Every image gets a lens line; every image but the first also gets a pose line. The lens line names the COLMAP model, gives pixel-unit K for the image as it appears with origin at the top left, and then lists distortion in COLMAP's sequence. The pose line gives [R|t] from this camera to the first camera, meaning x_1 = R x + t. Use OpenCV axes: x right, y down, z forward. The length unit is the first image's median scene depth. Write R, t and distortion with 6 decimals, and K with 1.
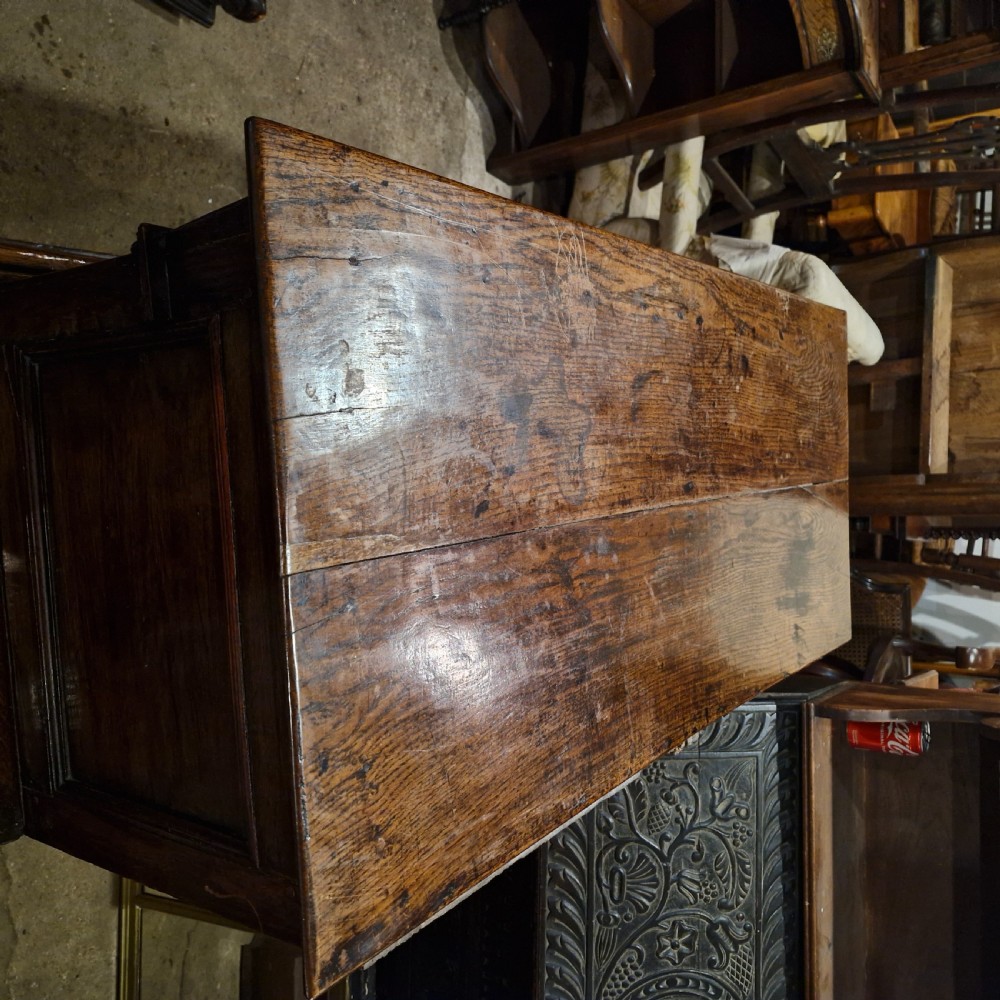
lens RADIAL K [[929.0, 0, 498.9], [0, 929.0, 526.4], [0, 0, 1]] dist [0.129049, -0.176347]
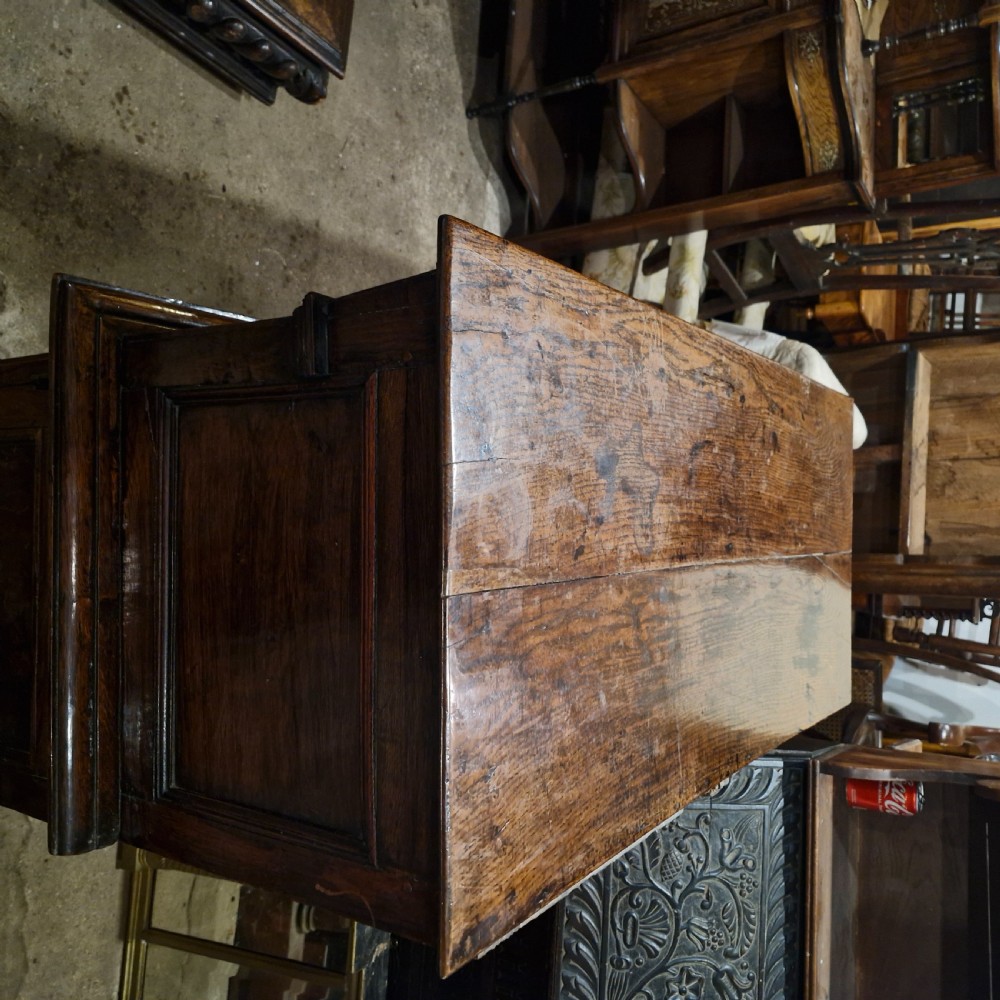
lens RADIAL K [[929.0, 0, 498.9], [0, 929.0, 526.4], [0, 0, 1]] dist [0.129049, -0.176347]
pose [[0.997990, 0.050067, 0.038837, -0.094905], [-0.047274, 0.996441, -0.069790, 0.019313], [-0.042193, 0.067813, 0.996805, -0.073573]]
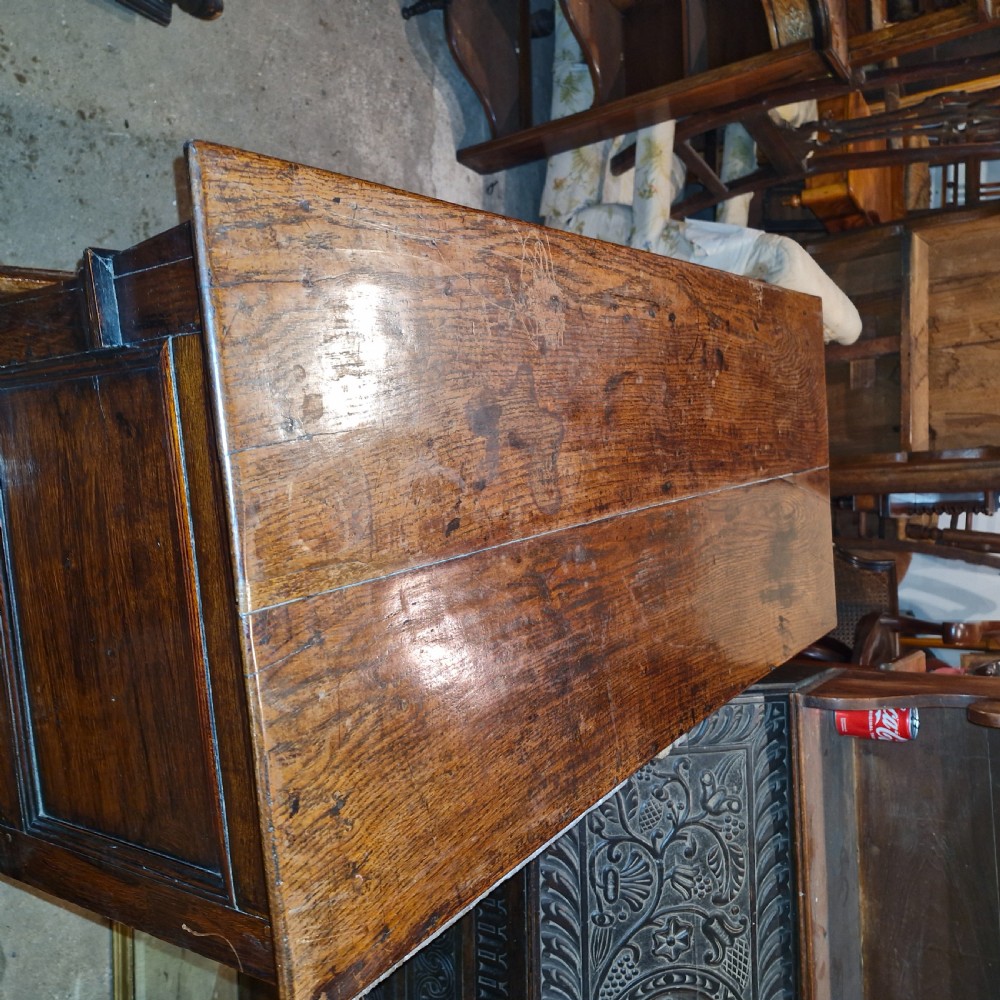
lens RADIAL K [[931.0, 0, 502.0], [0, 931.0, 521.9], [0, 0, 1]] dist [0.117851, -0.152296]
pose [[0.999212, -0.036587, 0.015391, 0.010806], [0.036410, 0.999269, 0.011621, -0.019733], [-0.015805, -0.011052, 0.999814, 0.012997]]
